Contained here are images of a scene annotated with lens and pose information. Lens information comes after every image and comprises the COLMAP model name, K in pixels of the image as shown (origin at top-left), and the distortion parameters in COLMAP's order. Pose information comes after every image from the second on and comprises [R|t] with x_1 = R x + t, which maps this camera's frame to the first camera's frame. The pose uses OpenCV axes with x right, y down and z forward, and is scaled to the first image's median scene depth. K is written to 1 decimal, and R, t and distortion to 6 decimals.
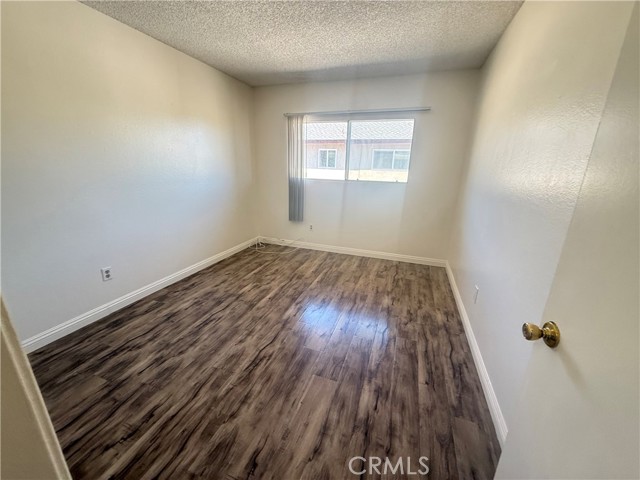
lens RADIAL K [[255.1, 0, 321.2], [0, 255.1, 239.3], [0, 0, 1]] dist [0.001469, -0.000790]
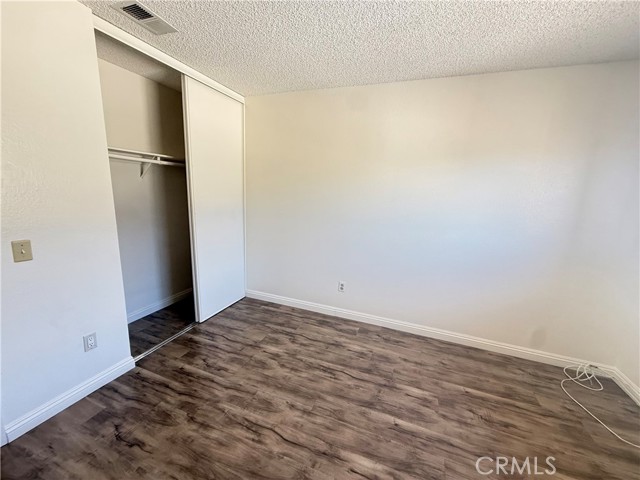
lens RADIAL K [[255.1, 0, 321.8], [0, 255.1, 240.9], [0, 0, 1]] dist [0.001469, -0.000790]
pose [[-0.020718, 0.174802, -0.984386, 0.392863], [-0.326957, 0.929274, 0.171897, -0.271453], [0.944812, 0.325413, 0.037900, 0.792569]]
